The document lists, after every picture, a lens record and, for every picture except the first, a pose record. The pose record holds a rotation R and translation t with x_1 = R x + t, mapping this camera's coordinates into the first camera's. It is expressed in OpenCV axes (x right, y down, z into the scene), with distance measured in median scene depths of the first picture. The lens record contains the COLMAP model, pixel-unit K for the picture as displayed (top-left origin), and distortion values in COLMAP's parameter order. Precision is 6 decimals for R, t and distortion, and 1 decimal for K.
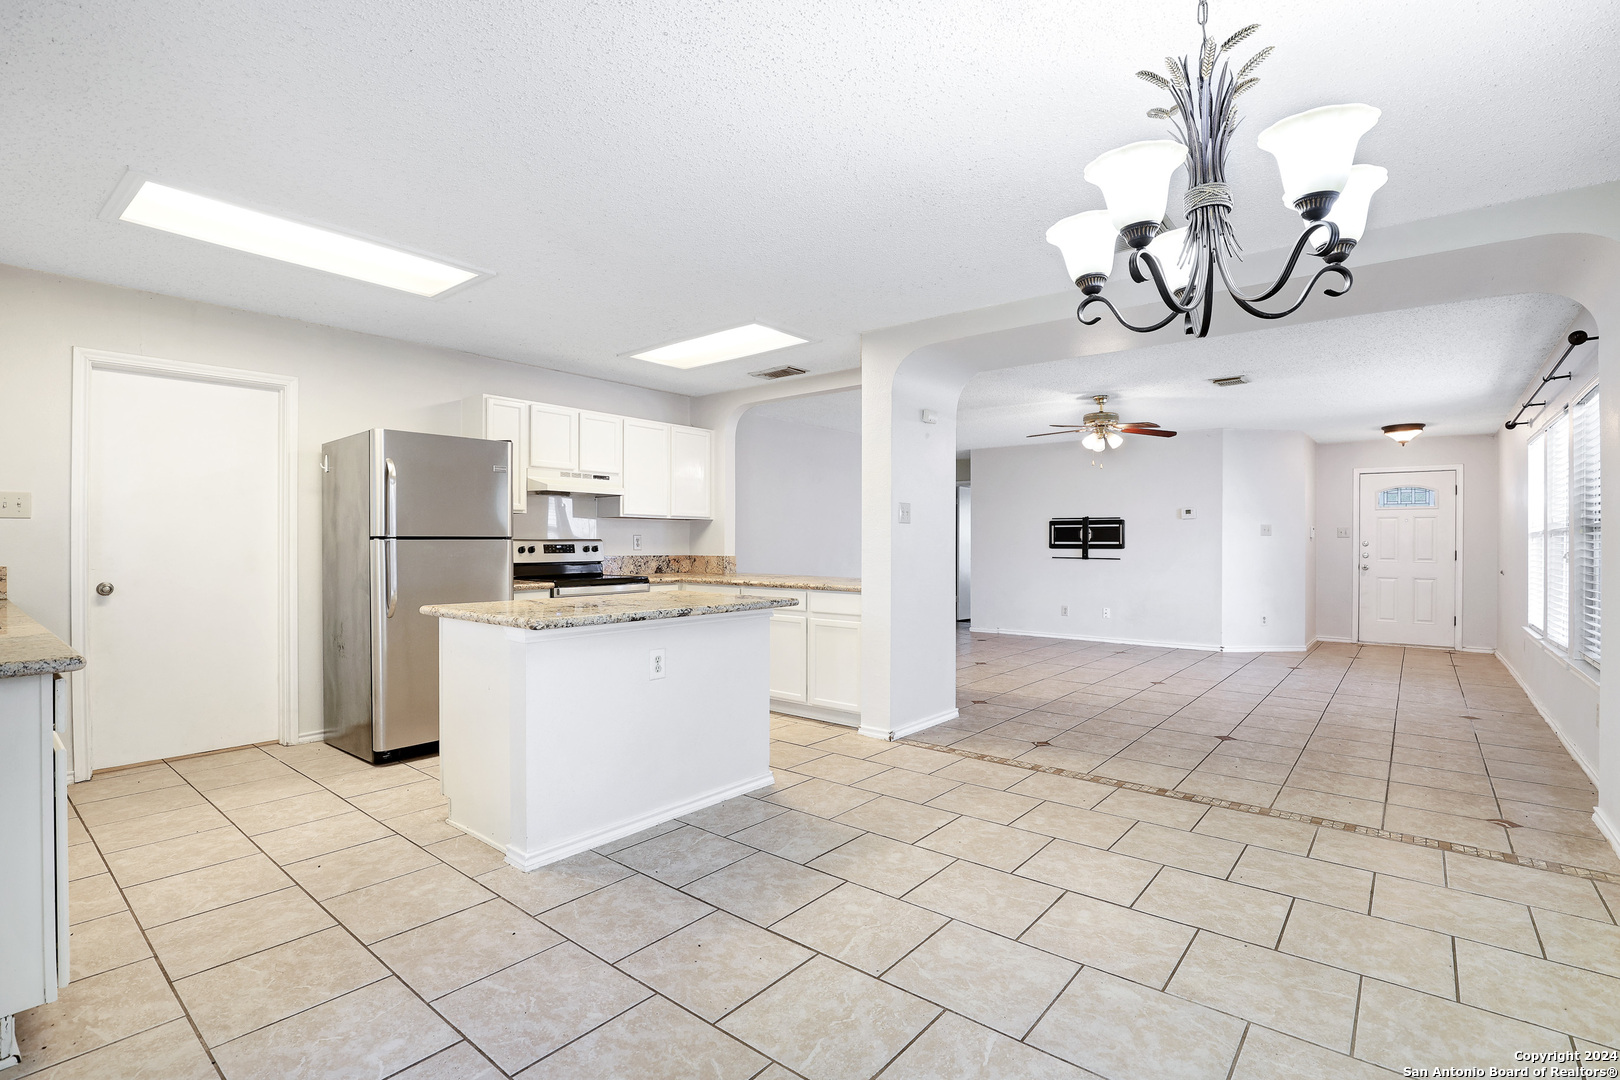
lens RADIAL K [[749.0, 0, 820.3], [0, 749.0, 543.8], [0, 0, 1]] dist [-0.036354, 0.007588]
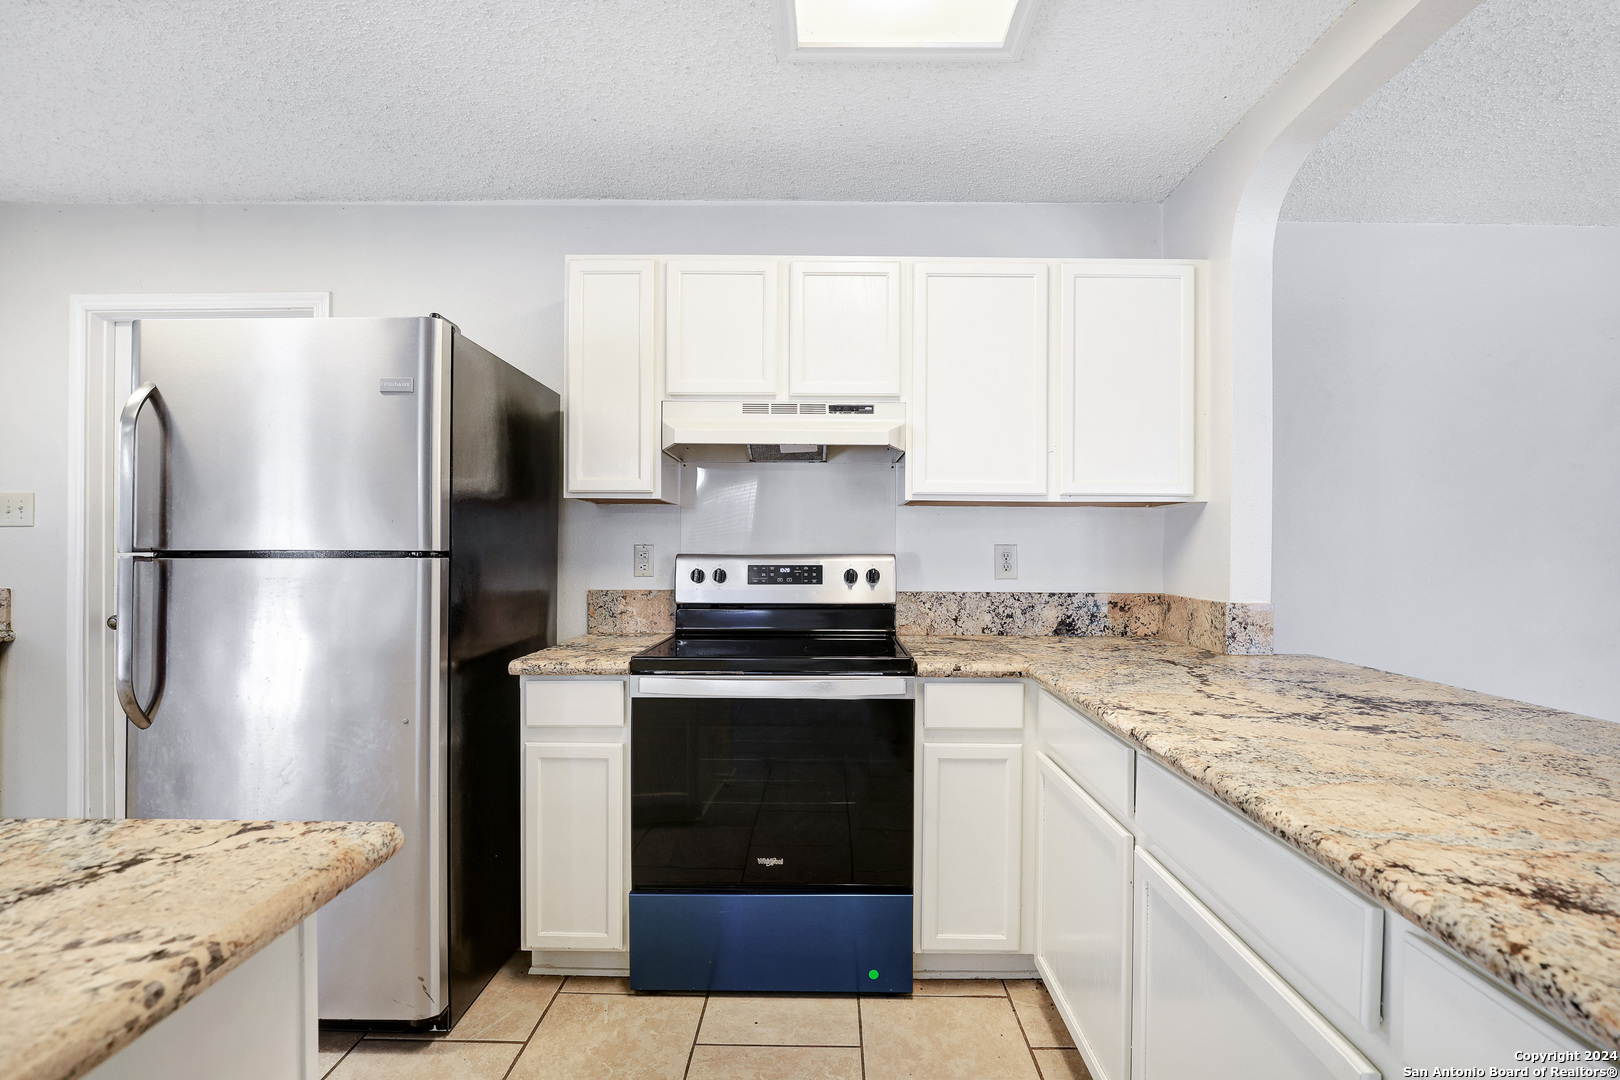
lens RADIAL K [[740.4, 0, 819.7], [0, 740.4, 548.4], [0, 0, 1]] dist [-0.017720, 0.000449]
pose [[0.626916, 0.000104, -0.779087, 0.024465], [-0.004453, 0.999984, -0.003450, -0.008471], [0.779074, 0.005632, 0.626906, 0.760571]]
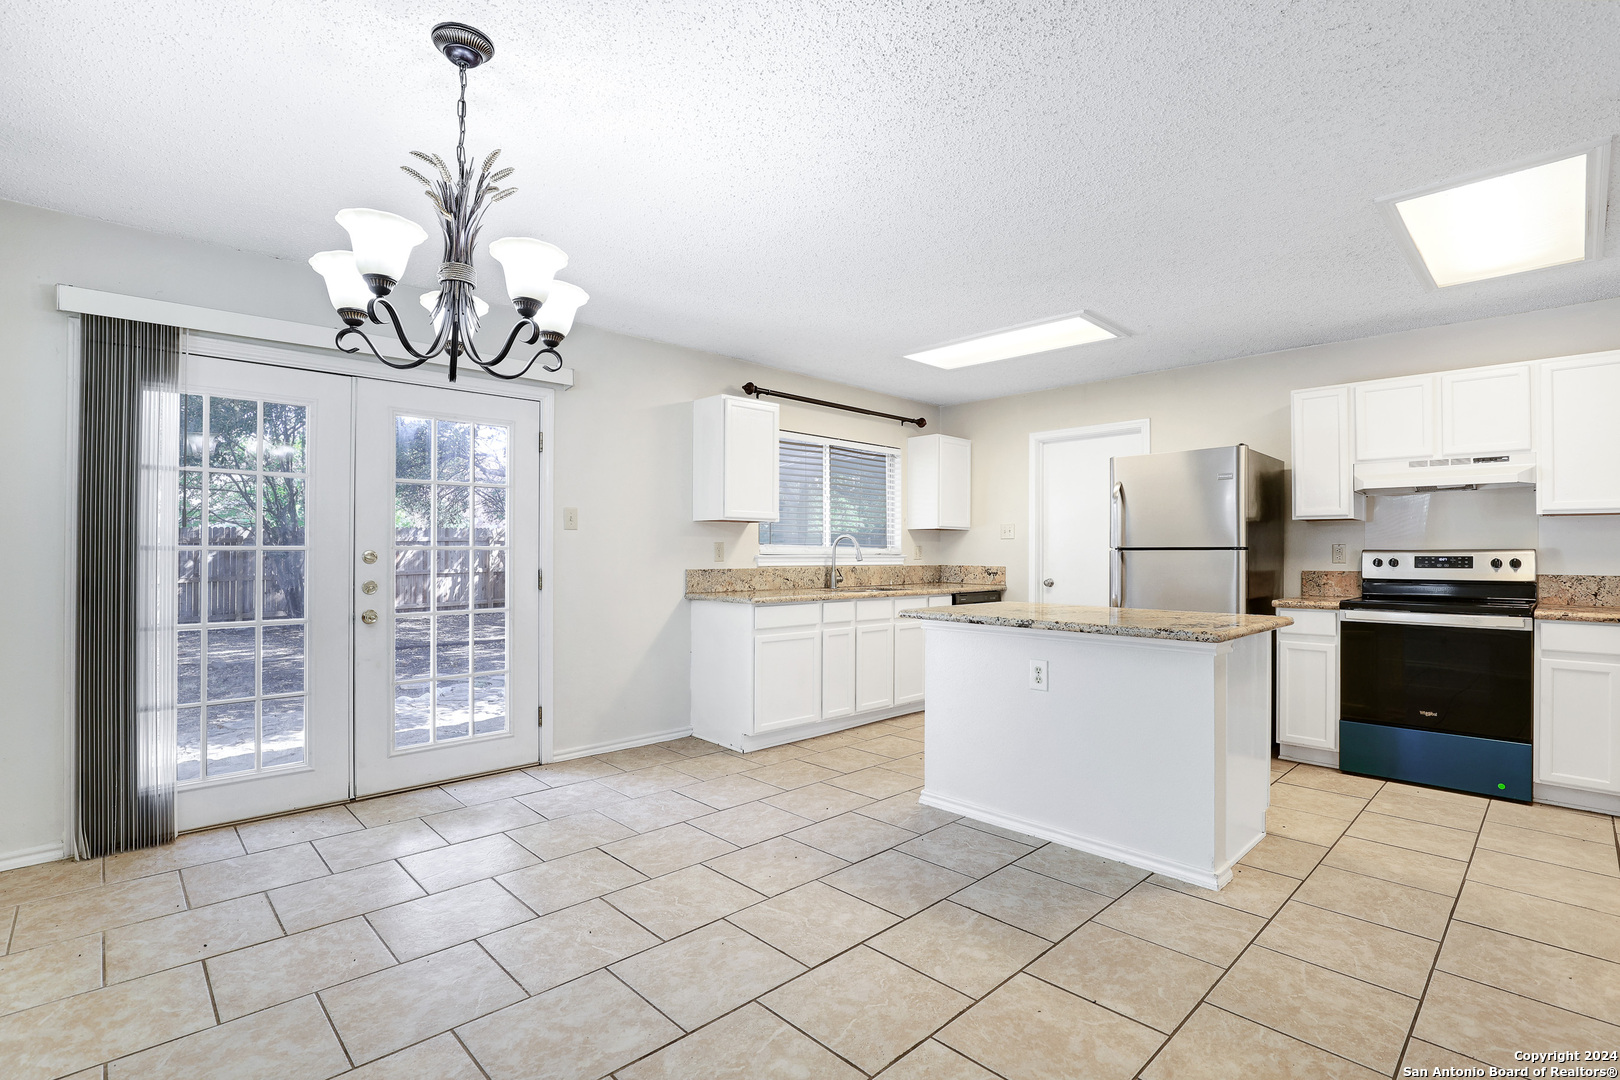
lens RADIAL K [[749.0, 0, 820.3], [0, 749.0, 543.8], [0, 0, 1]] dist [-0.036354, 0.007588]
pose [[-0.112531, -0.013915, -0.993551, 0.469176], [-0.004881, 0.999898, -0.013451, 0.001360], [0.993636, 0.003336, -0.112587, 0.484266]]
